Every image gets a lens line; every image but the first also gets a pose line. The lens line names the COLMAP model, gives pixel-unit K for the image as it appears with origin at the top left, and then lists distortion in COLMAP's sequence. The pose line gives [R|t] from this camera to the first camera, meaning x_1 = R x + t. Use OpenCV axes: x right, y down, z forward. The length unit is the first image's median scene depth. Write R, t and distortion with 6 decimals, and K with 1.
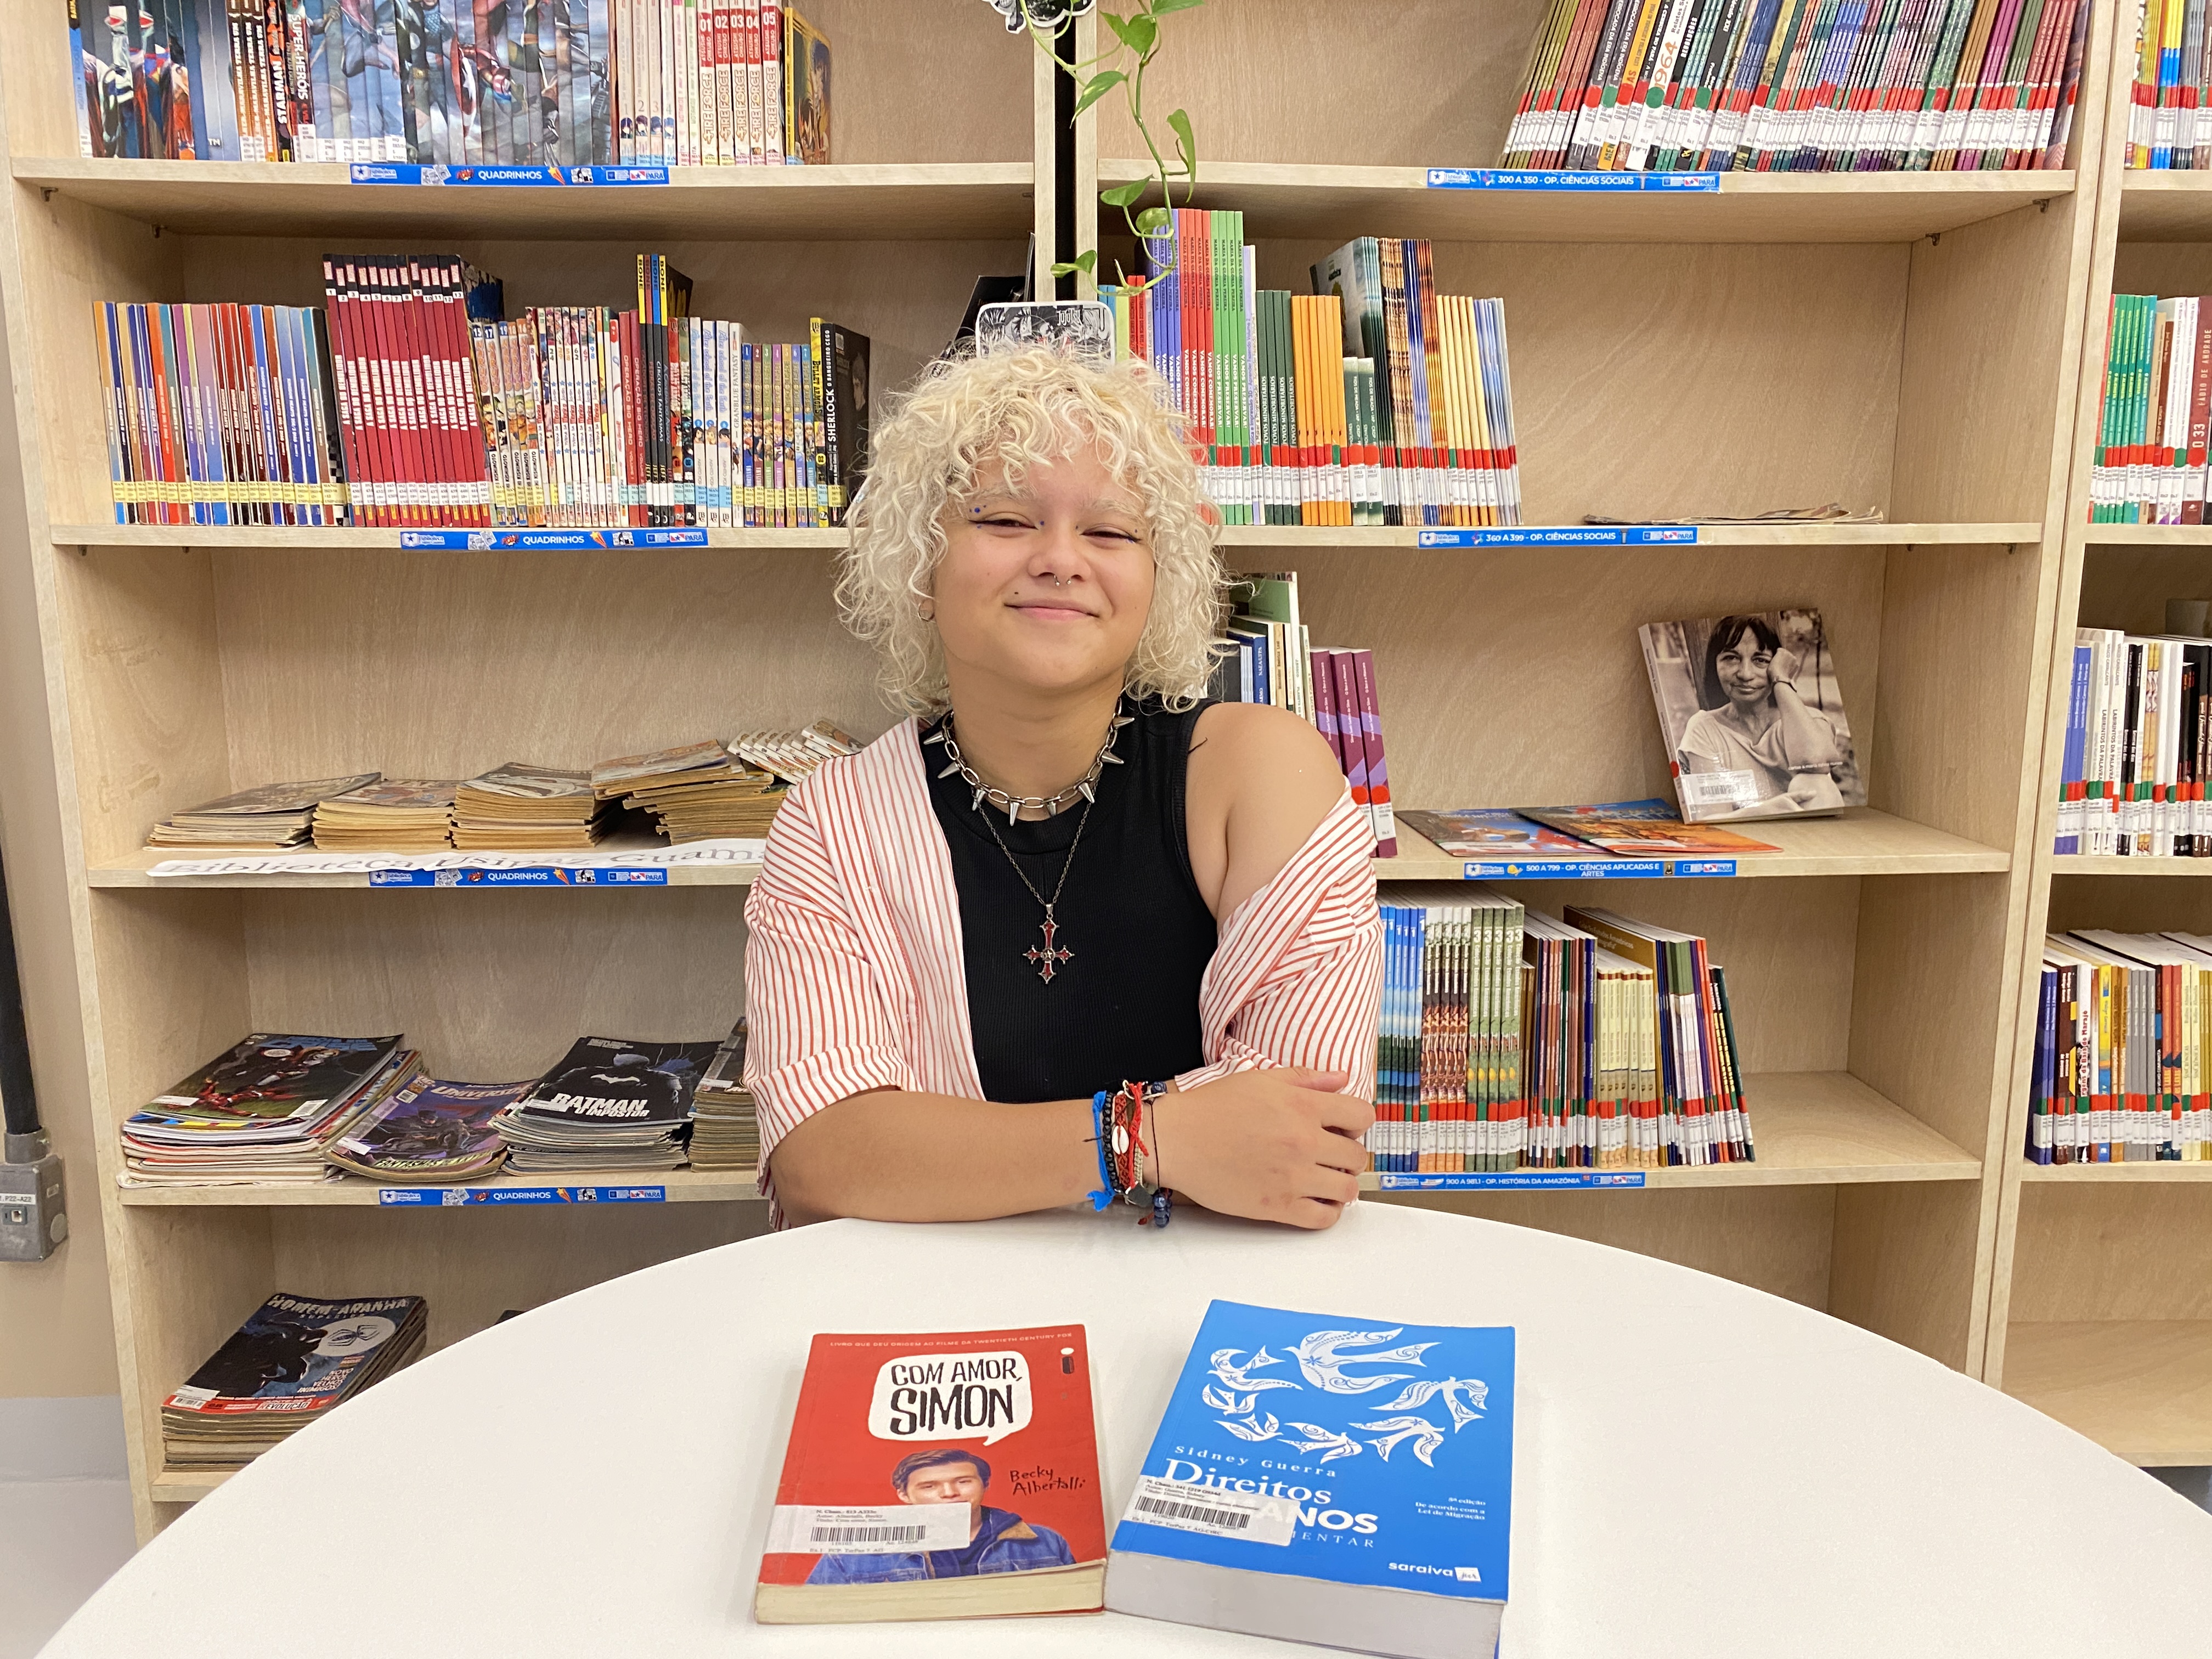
lens RADIAL K [[1702.3, 0, 1106.3], [0, 1702.3, 810.8], [0, 0, 1]] dist [-0.000714, -0.001268]
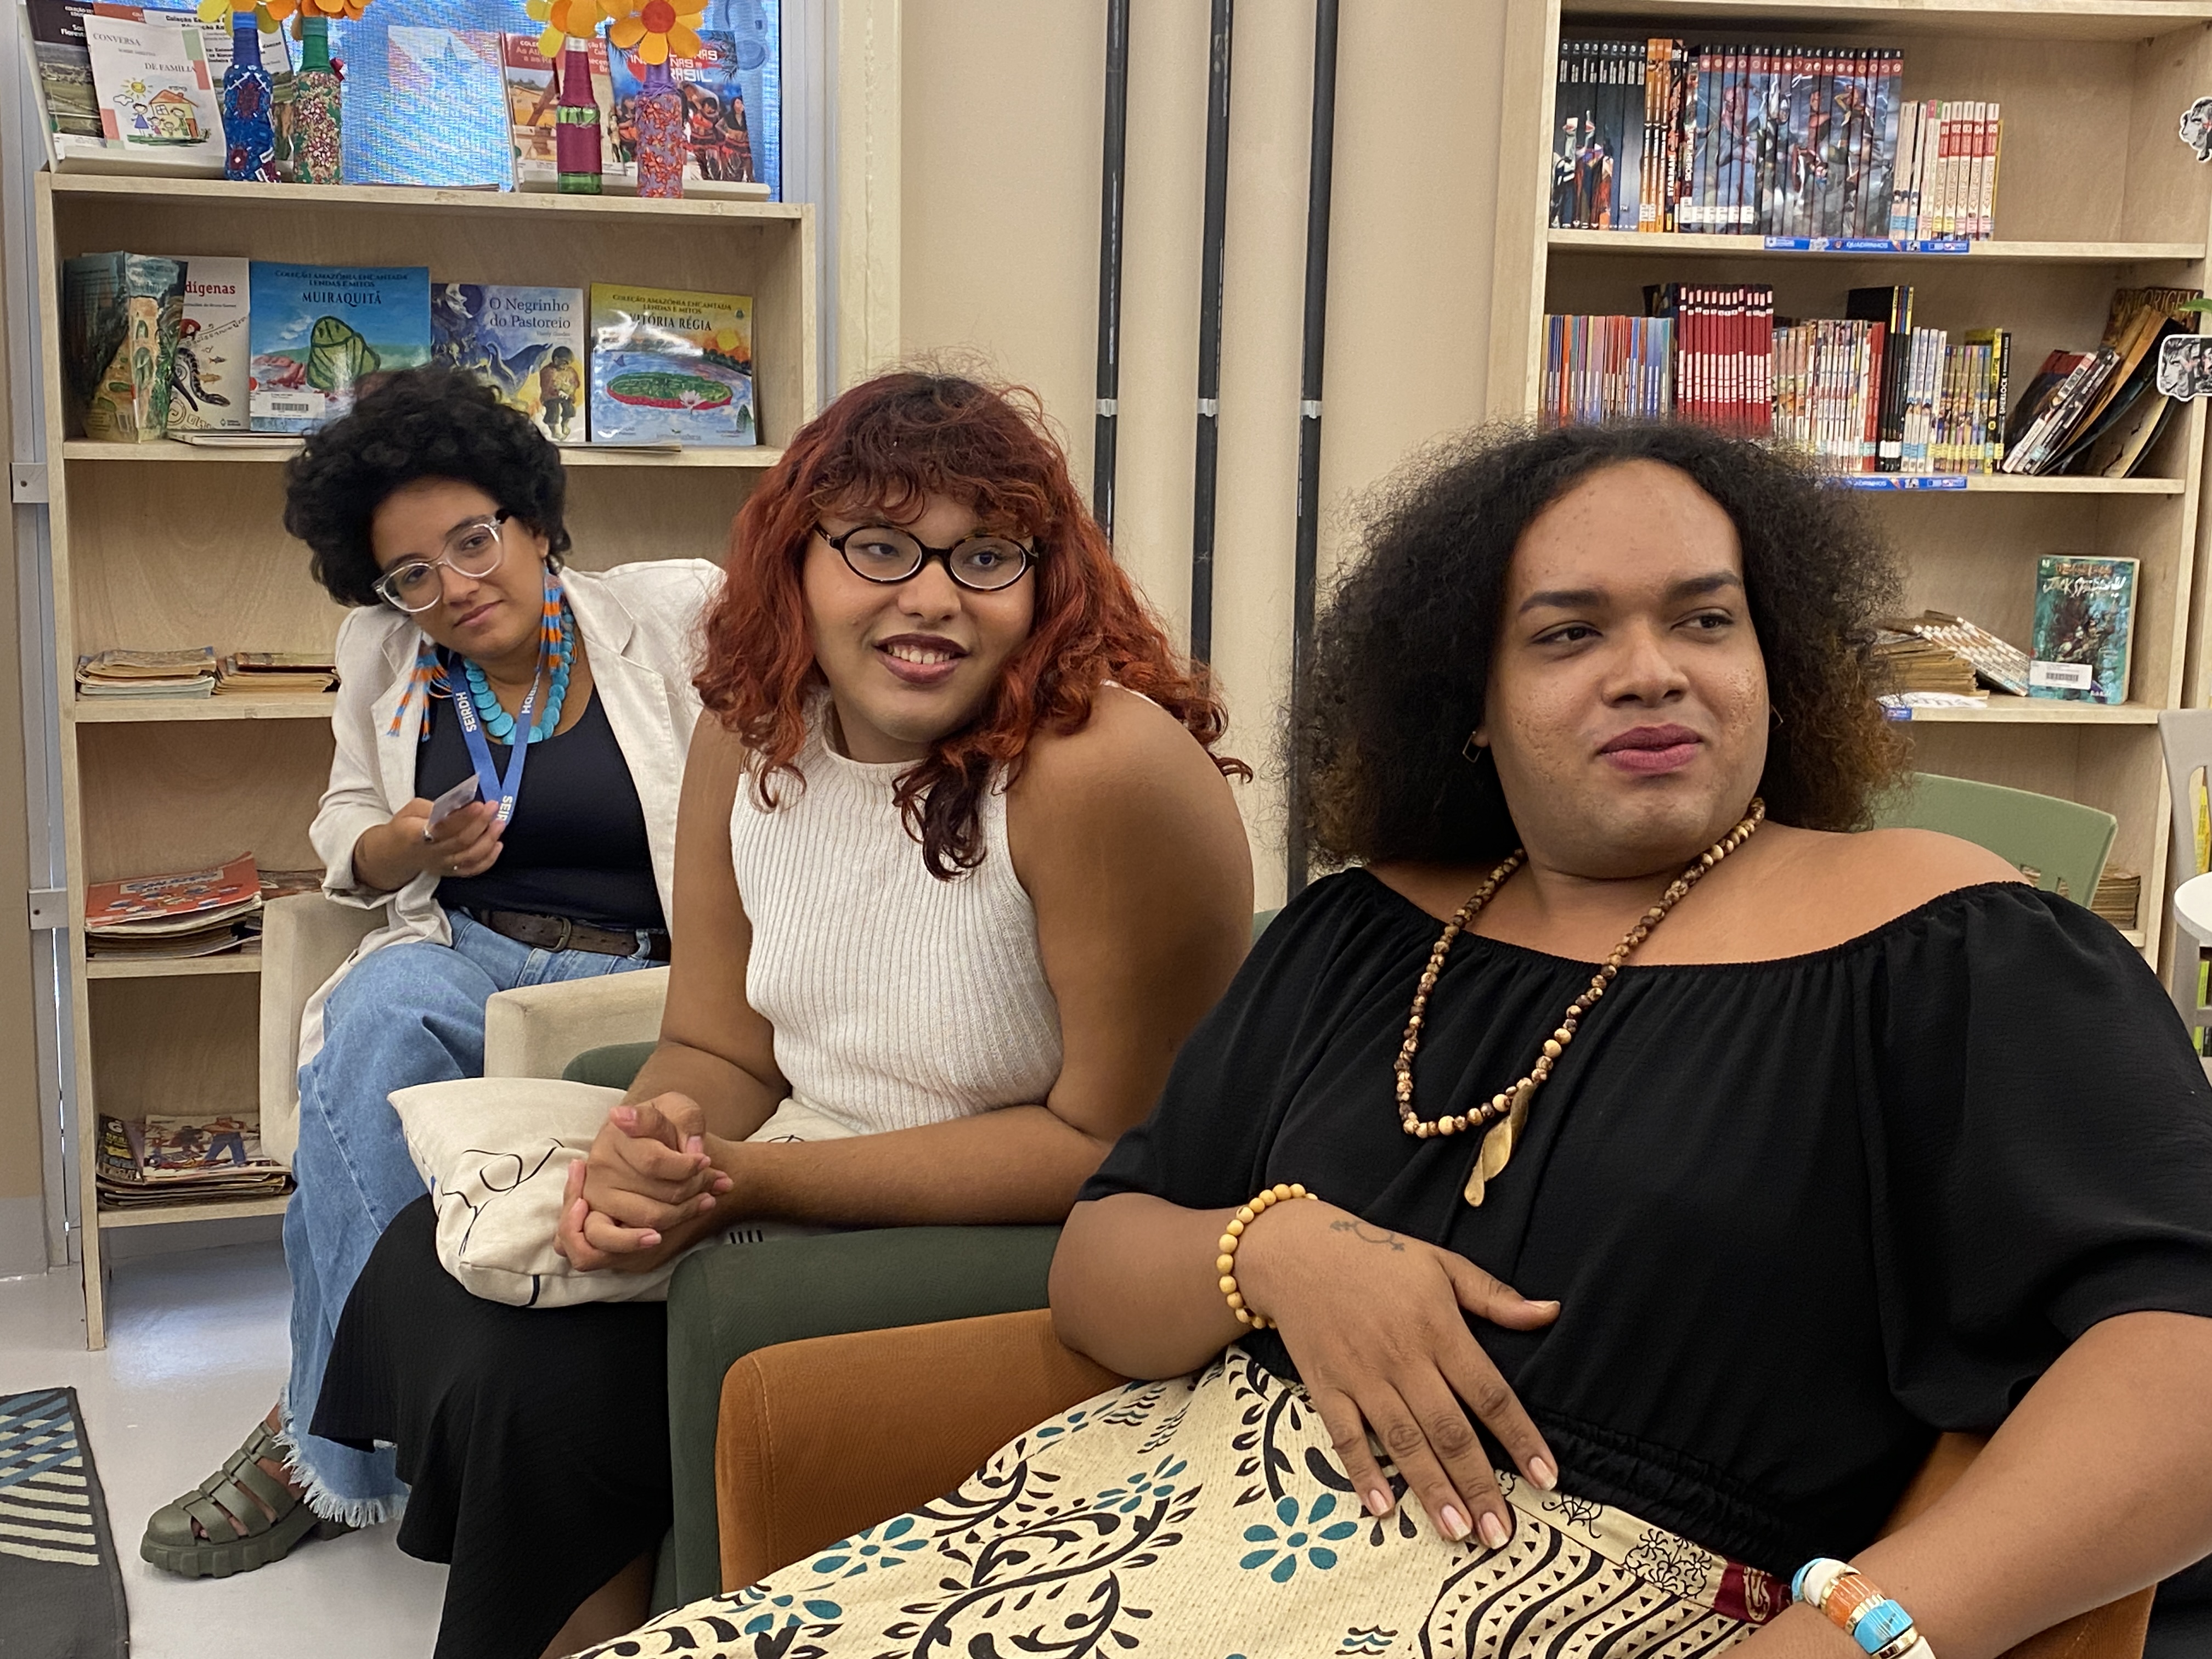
lens RADIAL K [[2657.8, 0, 1104.3], [0, 2657.8, 820.9], [0, 0, 1]] dist [0.177403, -0.583113]
pose [[0.999741, 0.022729, 0.001095, -0.965511], [-0.022724, 0.999730, -0.004877, 0.162844], [-0.001205, 0.004851, 0.999988, -1.337887]]
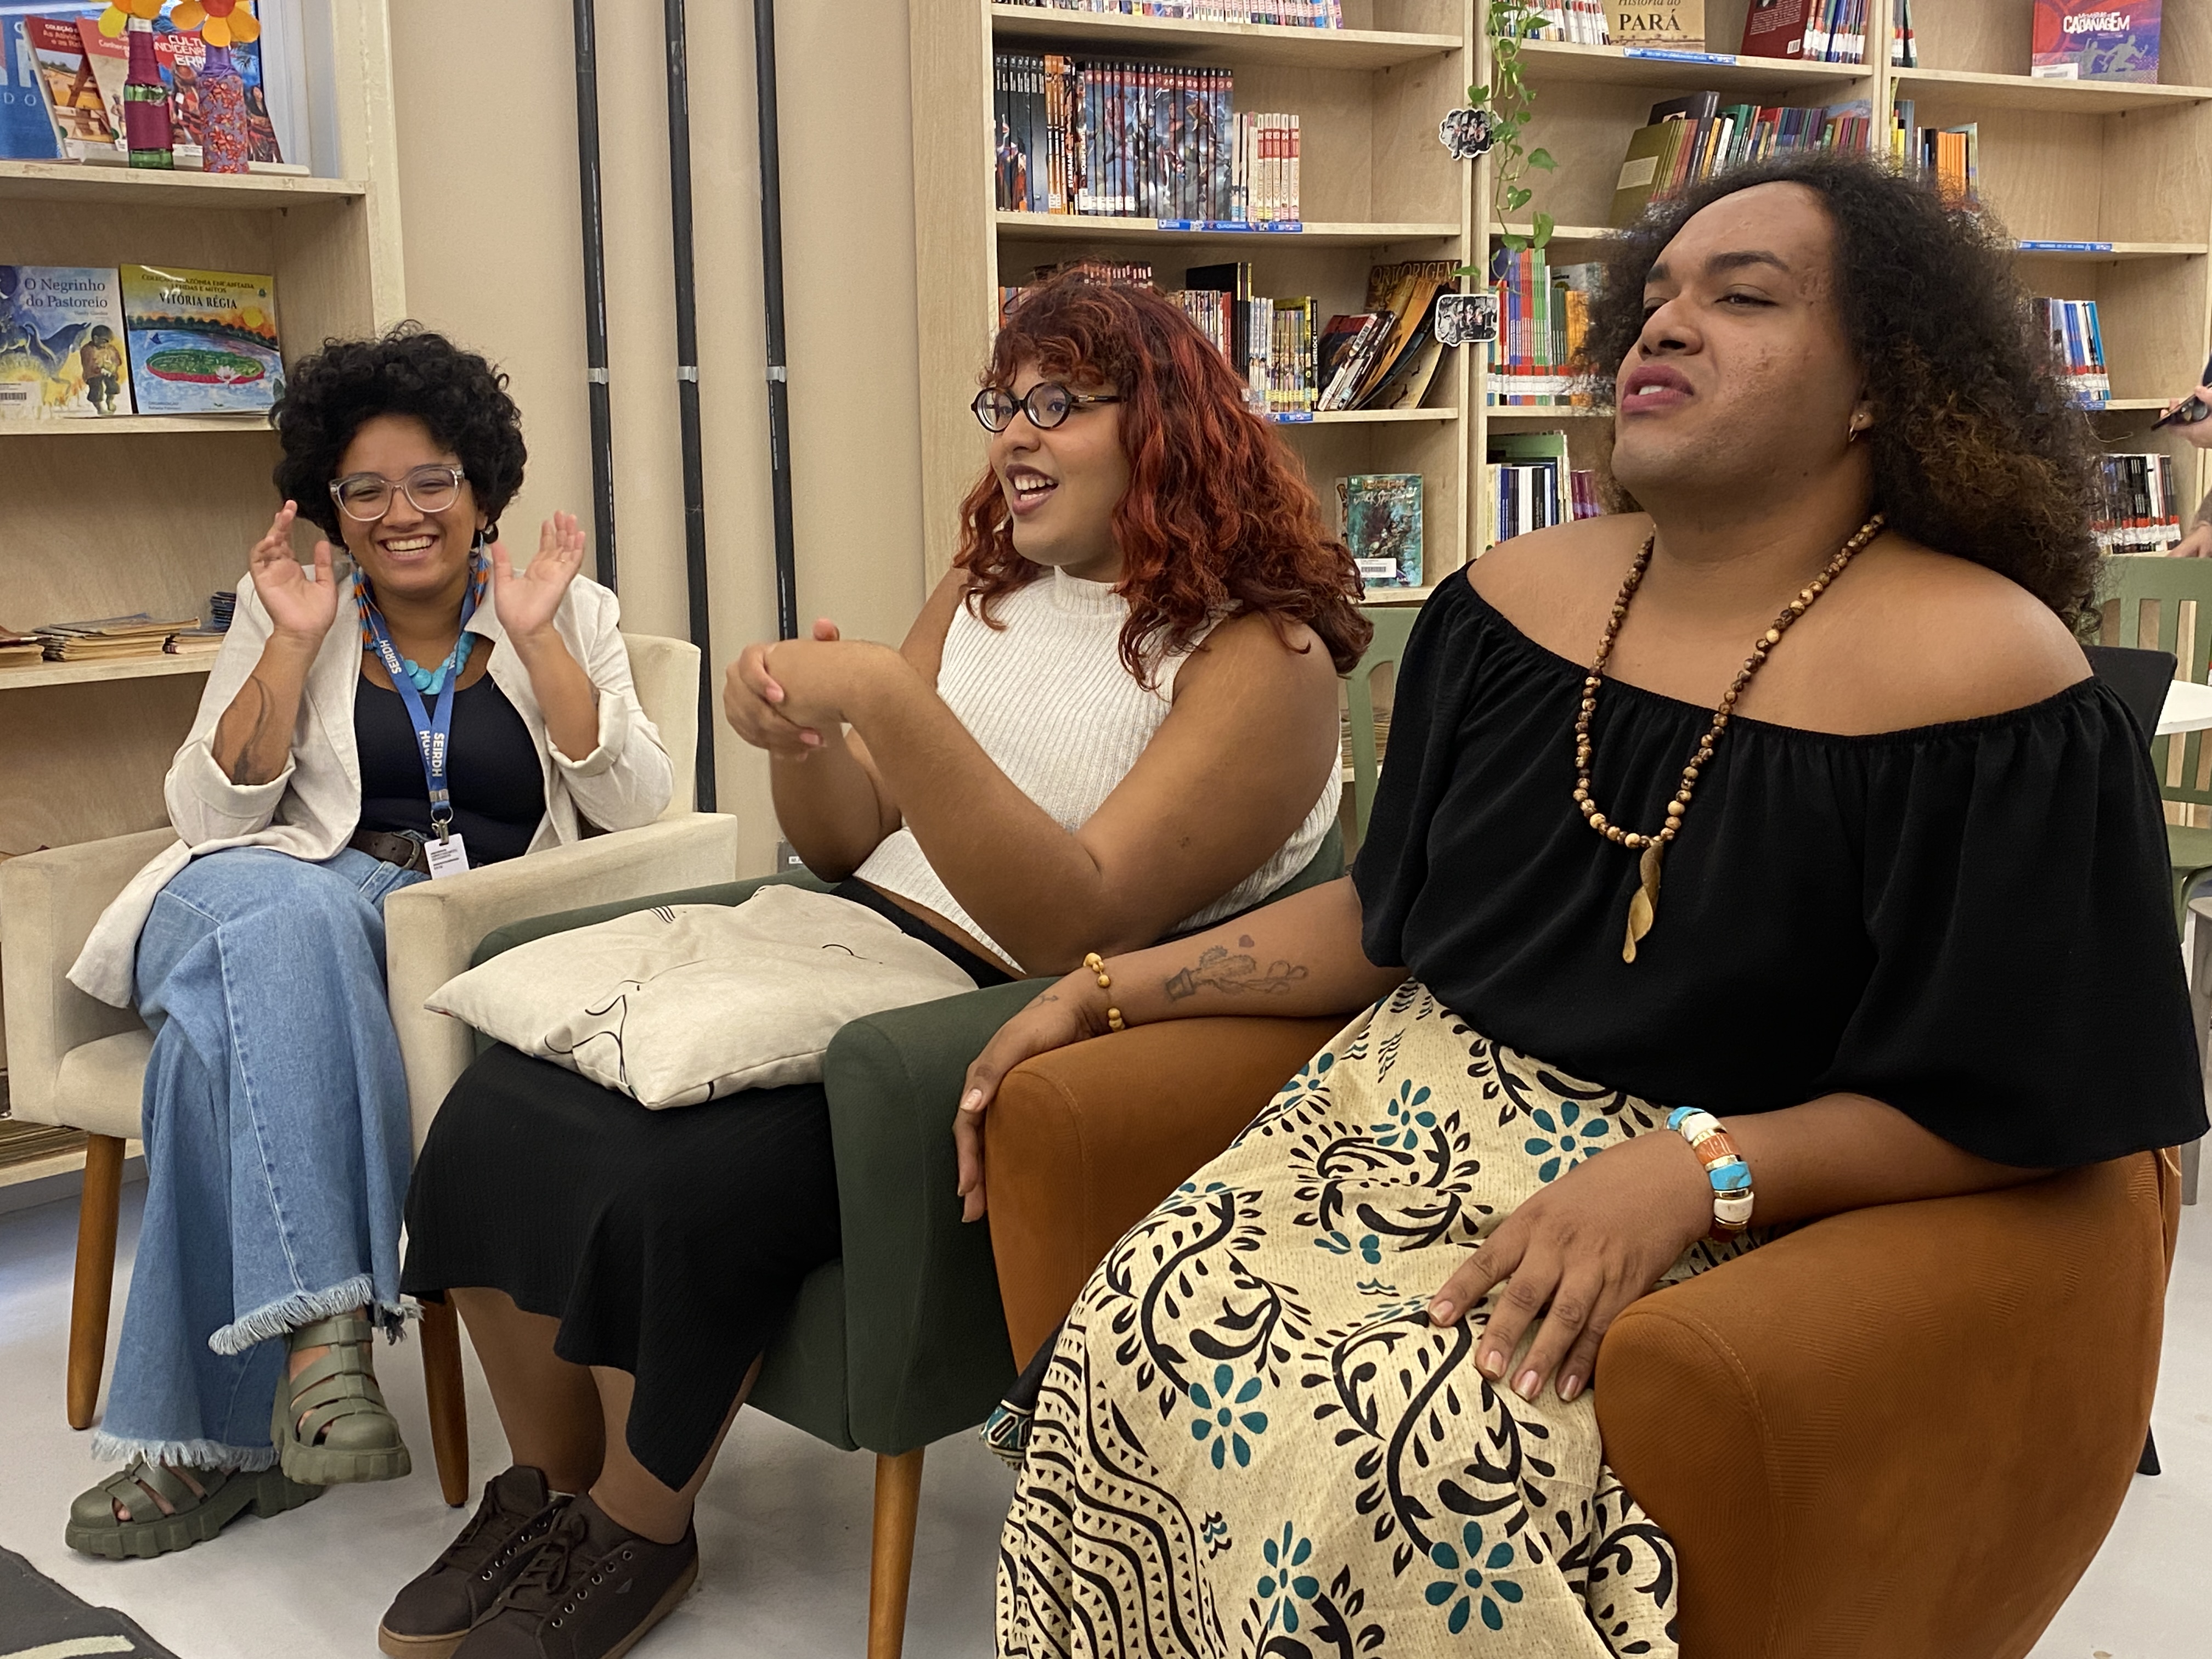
lens RADIAL K [[2397.3, 0, 1106.0], [0, 2397.3, 829.5], [0, 0, 1]] dist [0.115230, -0.282690]
pose [[0.909599, -0.081272, 0.407461, -1.537362], [0.084861, 0.996349, 0.009292, 0.248634], [-0.406729, 0.026126, 0.913175, -1.314806]]
